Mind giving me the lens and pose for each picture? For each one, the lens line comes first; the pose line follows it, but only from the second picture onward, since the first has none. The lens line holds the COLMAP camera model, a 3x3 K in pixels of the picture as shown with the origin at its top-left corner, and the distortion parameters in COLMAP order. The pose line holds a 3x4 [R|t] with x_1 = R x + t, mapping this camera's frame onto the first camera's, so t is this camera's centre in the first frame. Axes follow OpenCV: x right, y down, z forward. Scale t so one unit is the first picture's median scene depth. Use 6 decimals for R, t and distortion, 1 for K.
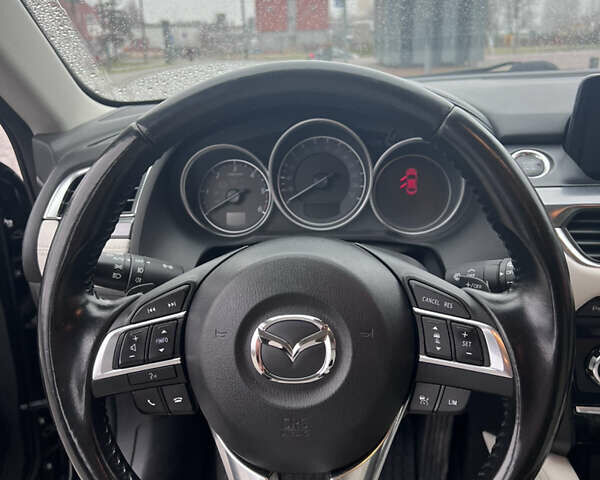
lens RADIAL K [[576.6, 0, 300.0], [0, 576.6, 240.0], [0, 0, 1]] dist [0.005365, 0.000770]
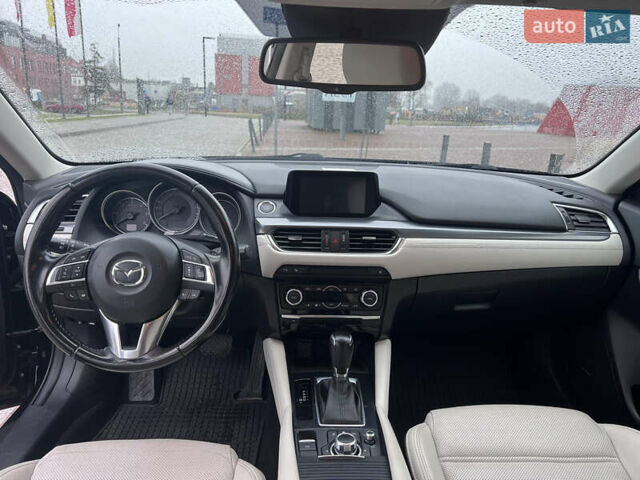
lens RADIAL K [[452.2, 0, 320.0], [0, 452.2, 240.0], [0, 0, 1]] dist [0.001665, -0.003964]
pose [[0.986321, 0.031080, 0.161877, 0.457782], [-0.023844, 0.998636, -0.046456, 0.104290], [-0.163100, 0.041961, 0.985717, -1.063120]]
